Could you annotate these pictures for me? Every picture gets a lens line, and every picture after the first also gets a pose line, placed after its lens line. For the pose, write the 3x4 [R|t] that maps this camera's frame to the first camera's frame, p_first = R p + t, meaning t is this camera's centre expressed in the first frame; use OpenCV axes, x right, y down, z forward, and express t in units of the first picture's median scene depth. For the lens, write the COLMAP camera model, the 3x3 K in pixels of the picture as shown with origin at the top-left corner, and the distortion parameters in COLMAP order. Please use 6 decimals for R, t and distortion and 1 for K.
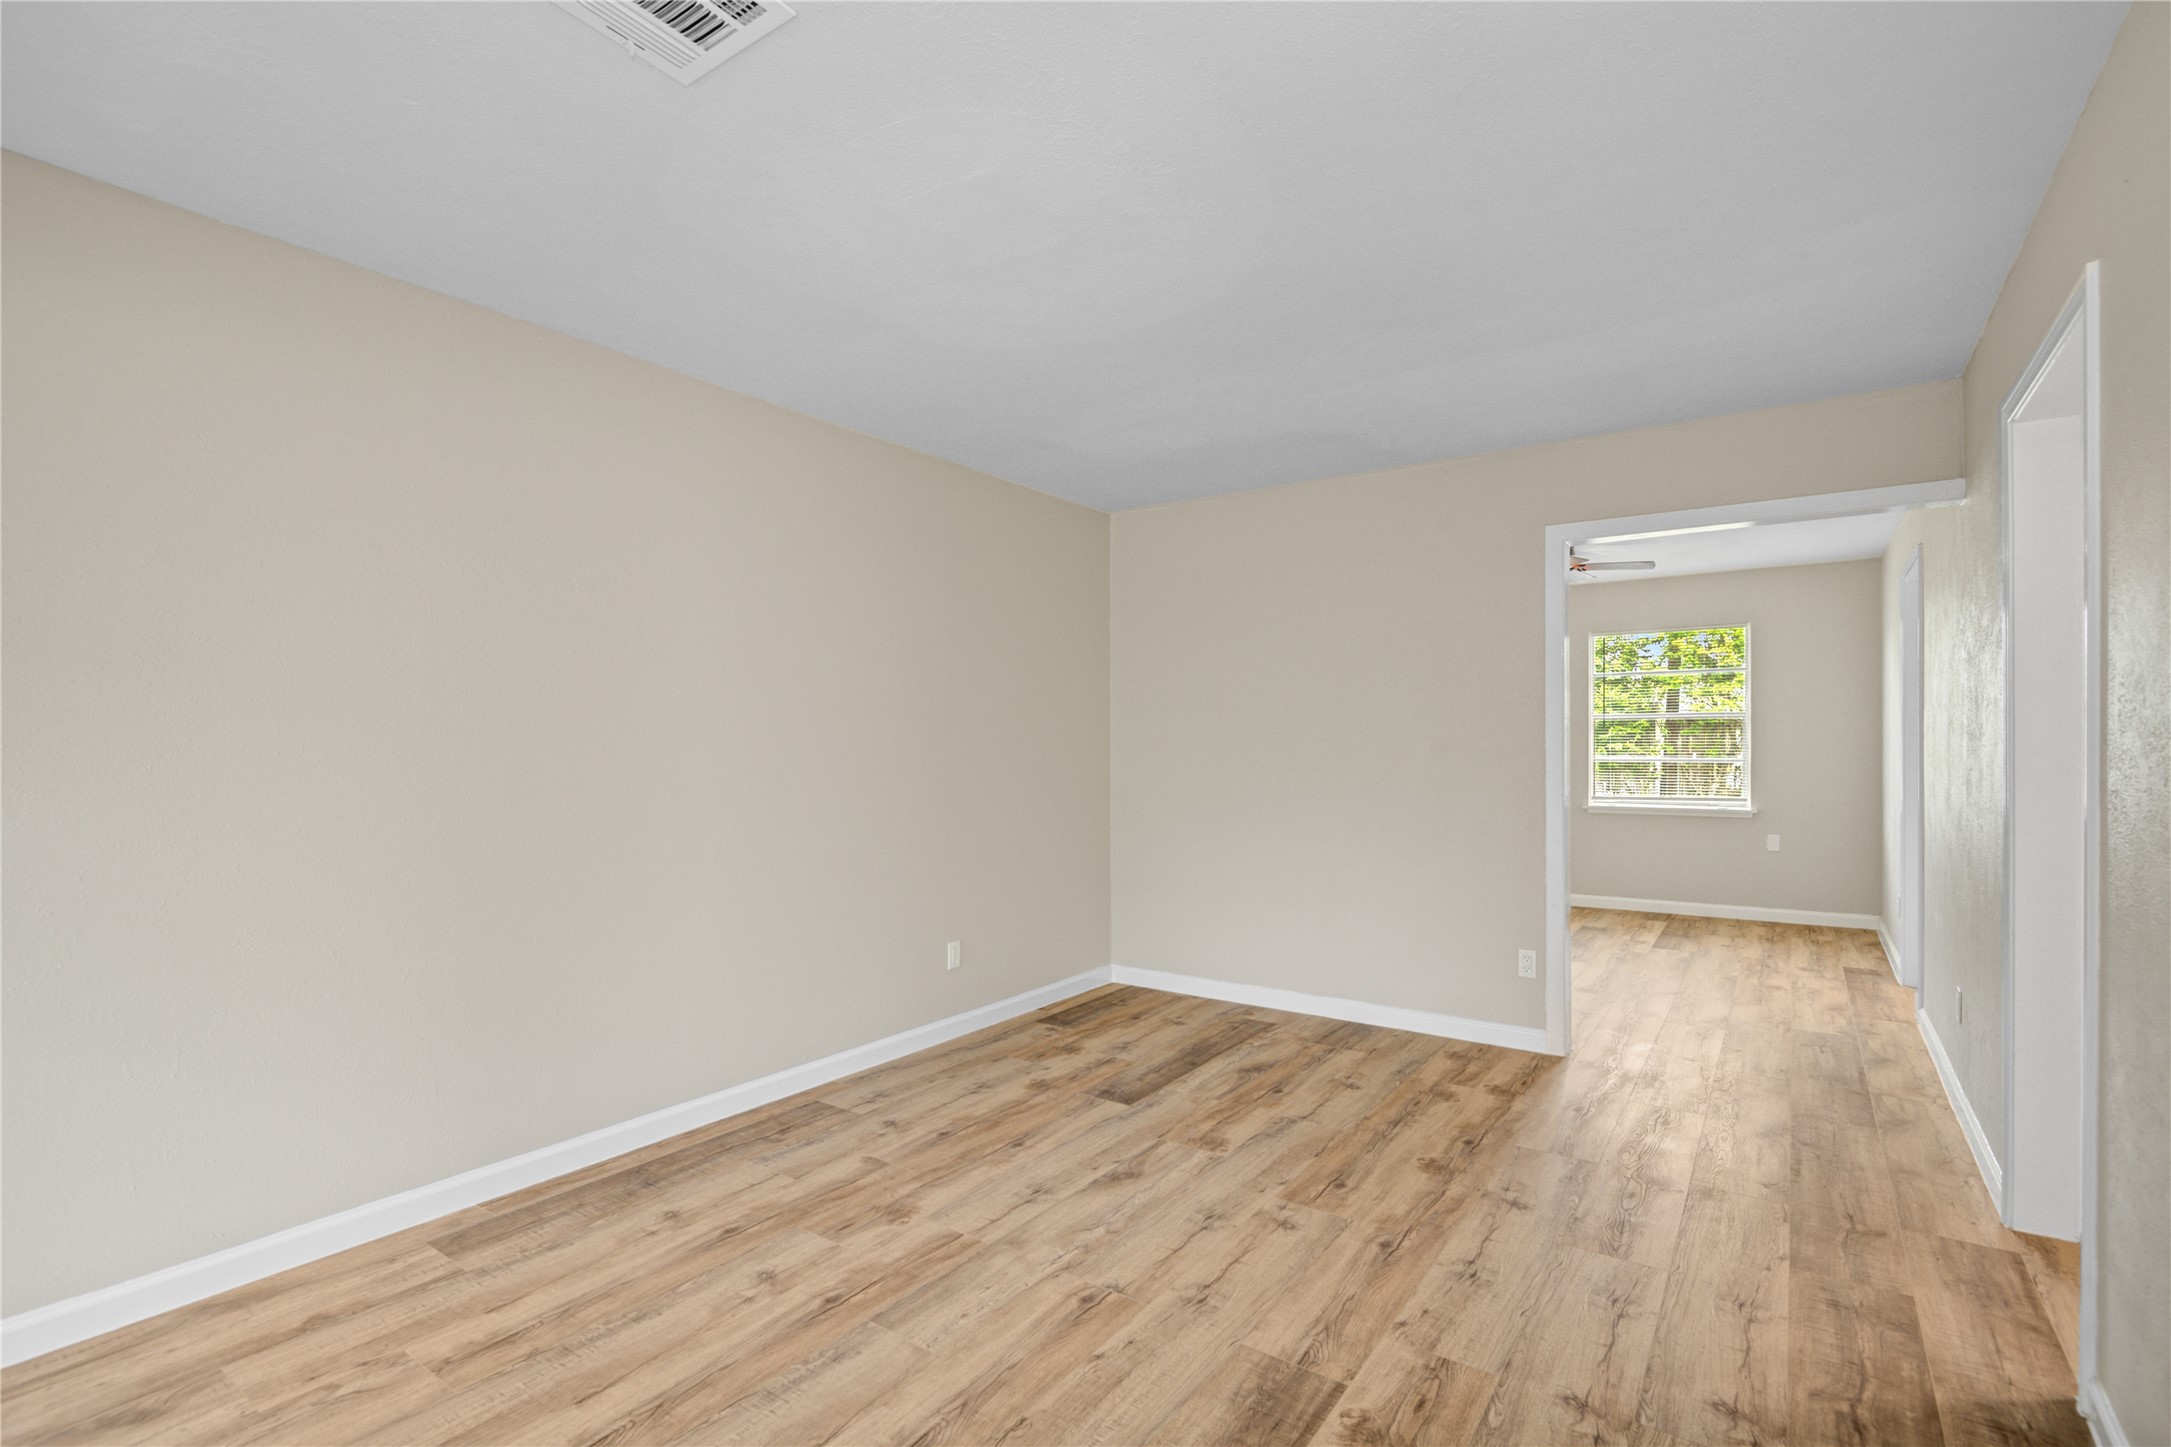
lens RADIAL K [[984.1, 0, 1087.1], [0, 984.1, 715.1], [0, 0, 1]] dist [0.012187, -0.011014]
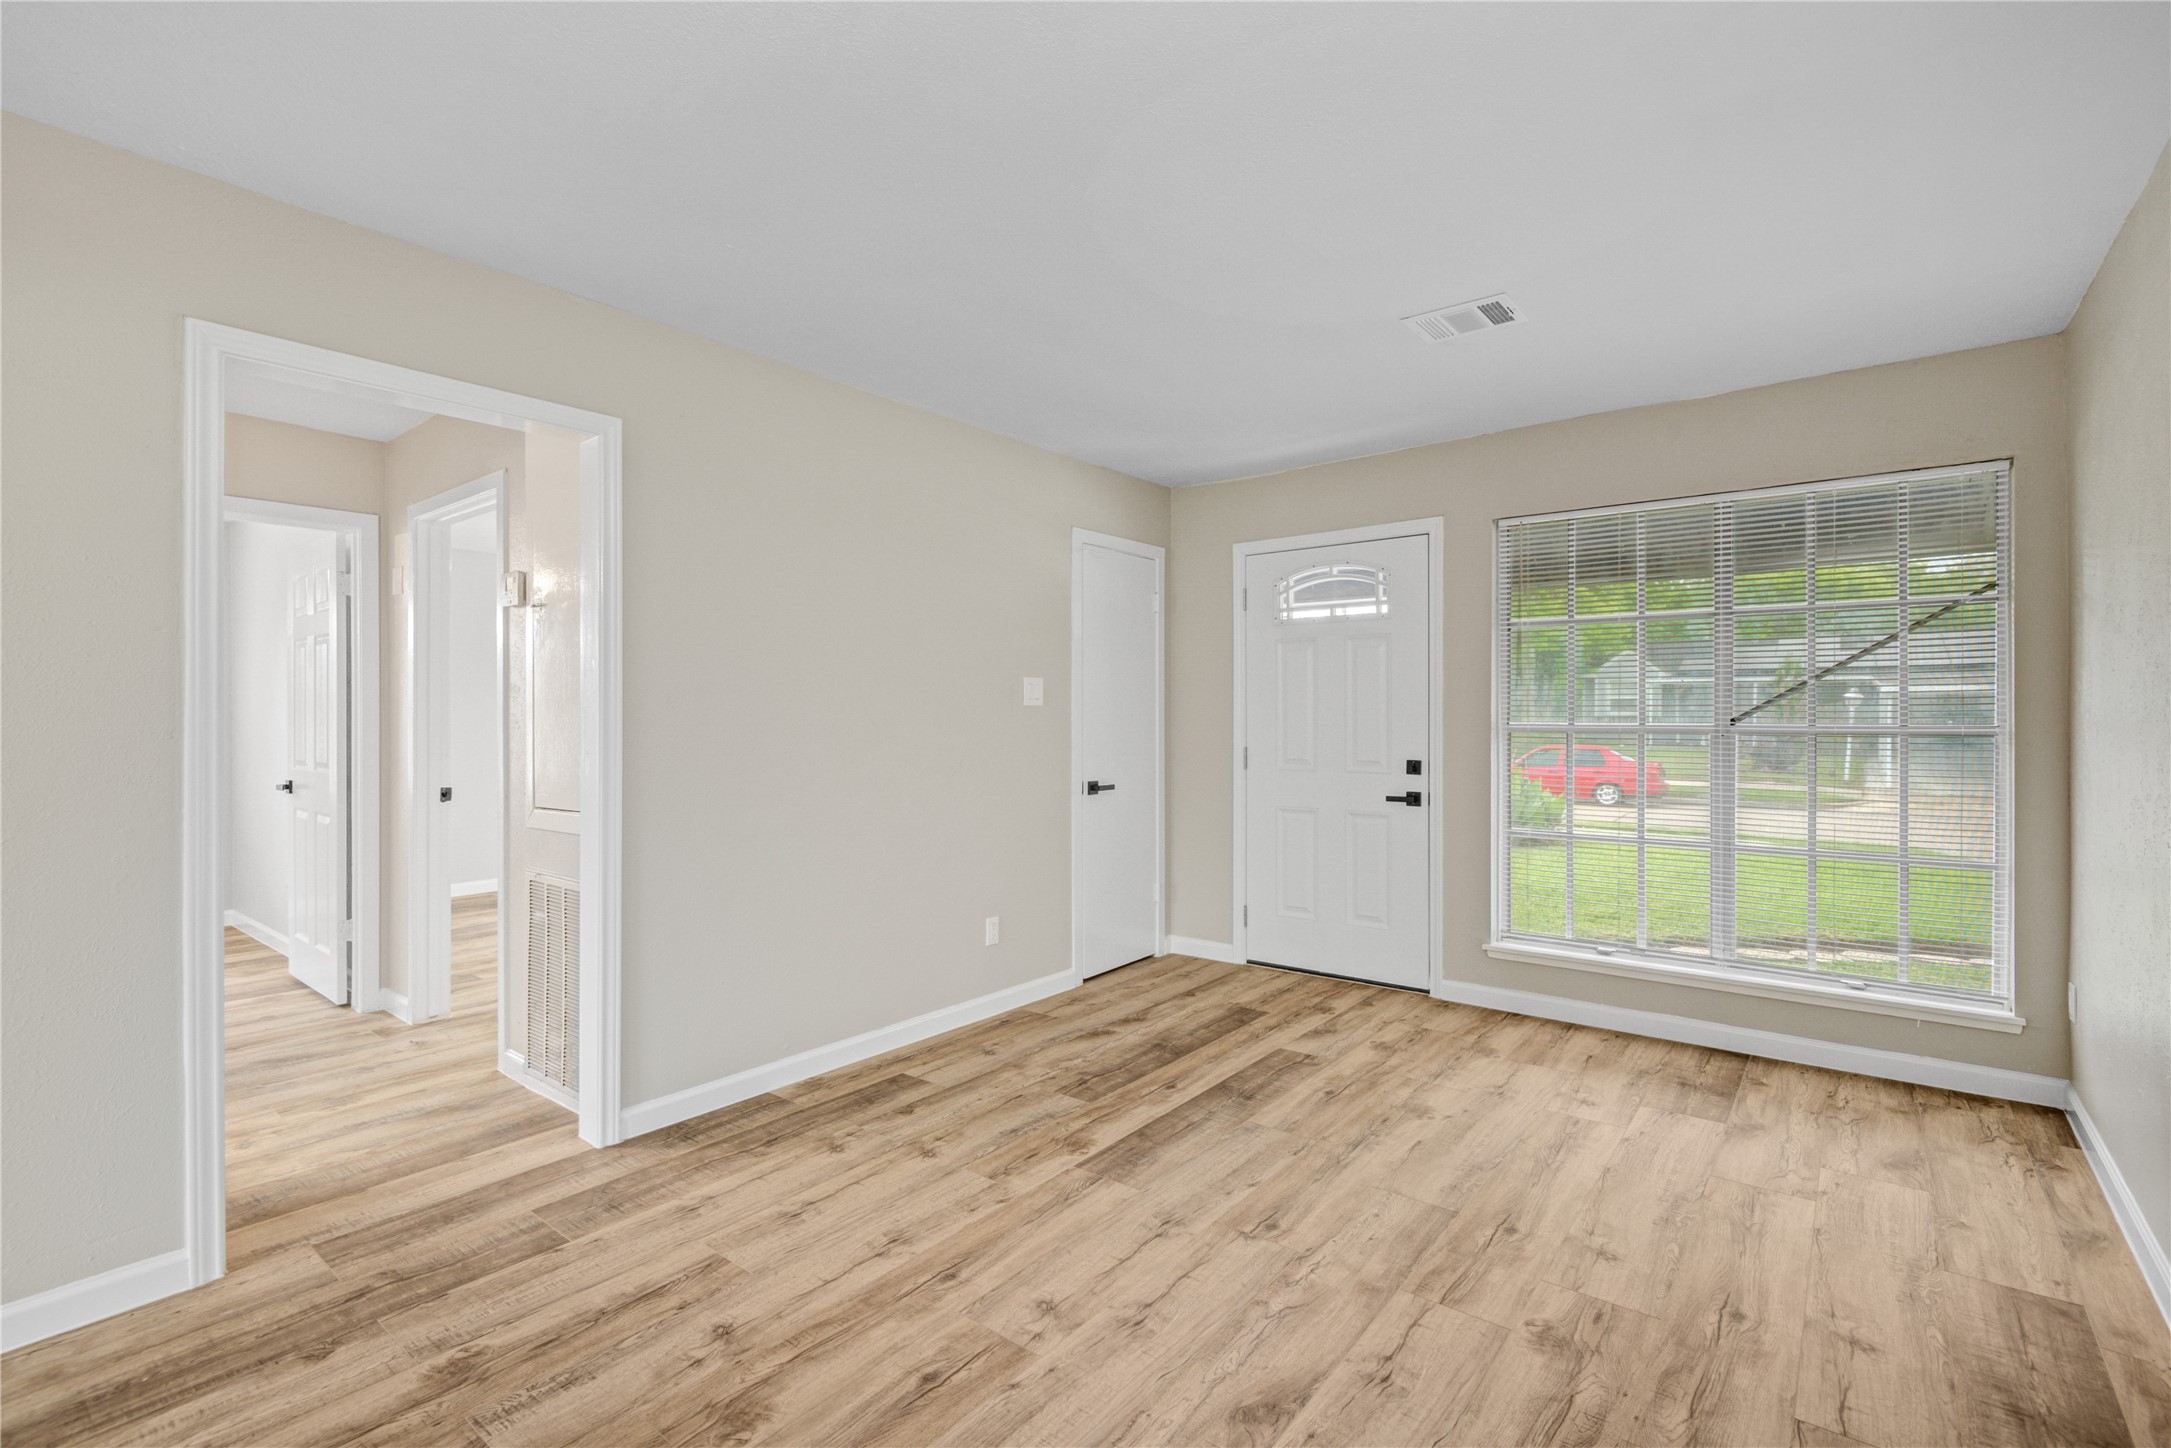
lens RADIAL K [[984.1, 0, 1087.1], [0, 984.1, 715.6], [0, 0, 1]] dist [0.012187, -0.011014]
pose [[-0.998540, 0.004286, 0.053841, 0.117723], [0.002477, 0.999432, -0.033609, 0.054522], [-0.053954, -0.033427, -0.997984, 1.755923]]
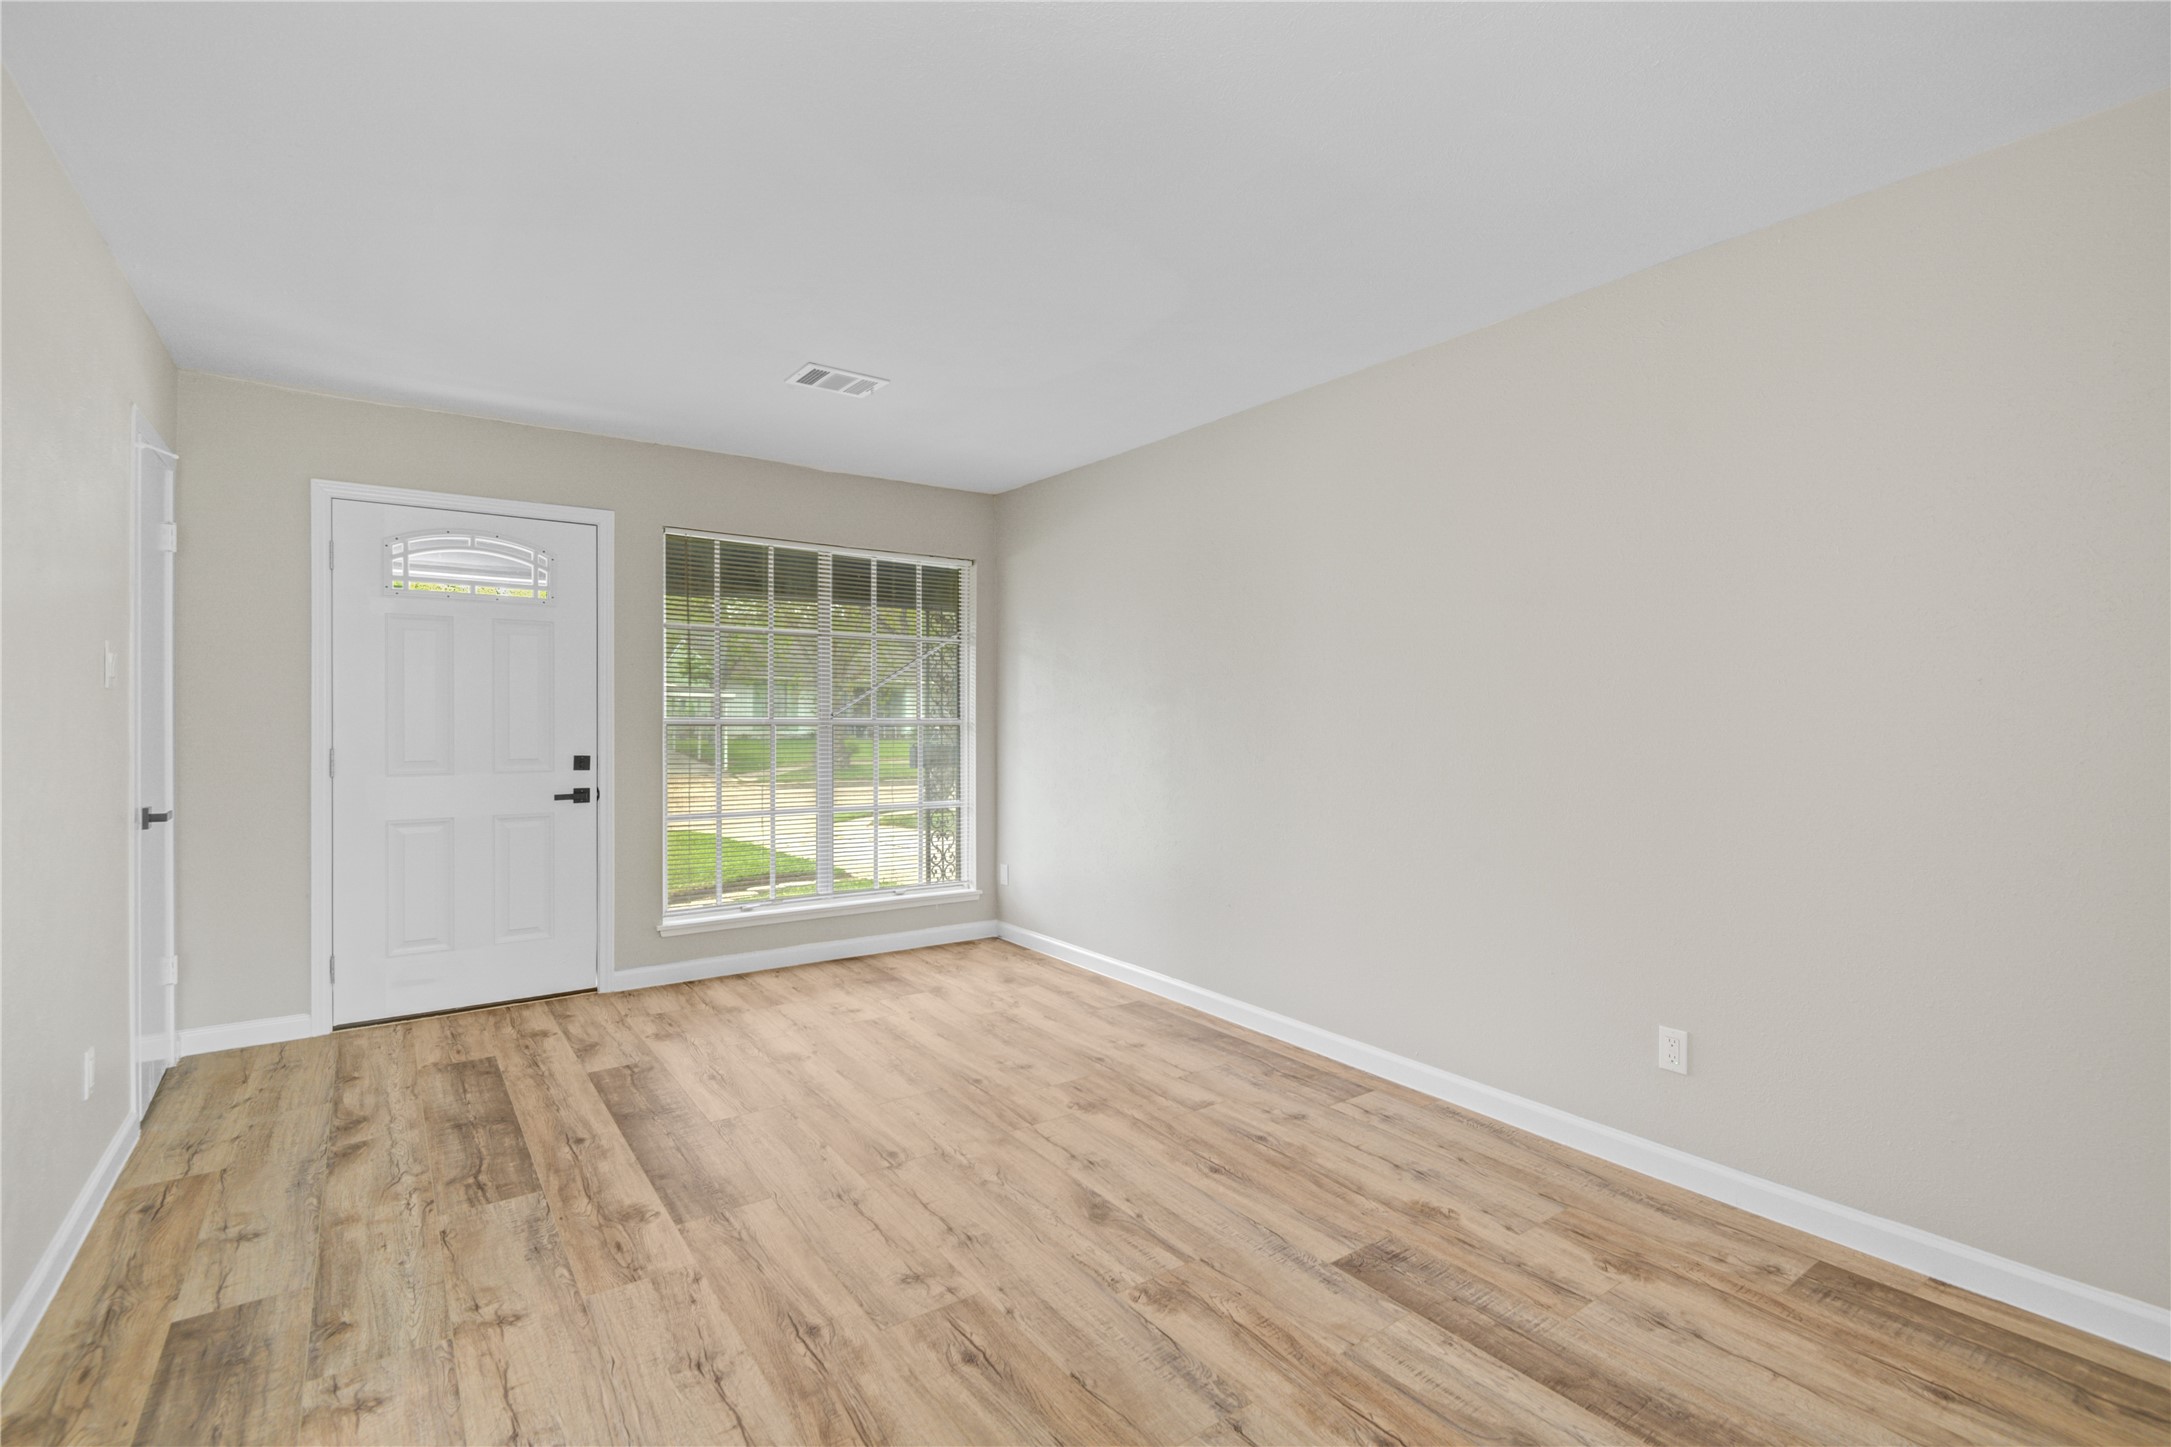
lens RADIAL K [[984.1, 0, 1087.1], [0, 984.1, 715.1], [0, 0, 1]] dist [0.012187, -0.011014]
pose [[-0.320009, 0.001357, -0.947414, 0.916578], [0.026219, 0.999629, -0.007424, 0.042934], [0.947052, -0.027216, -0.319926, 1.369113]]
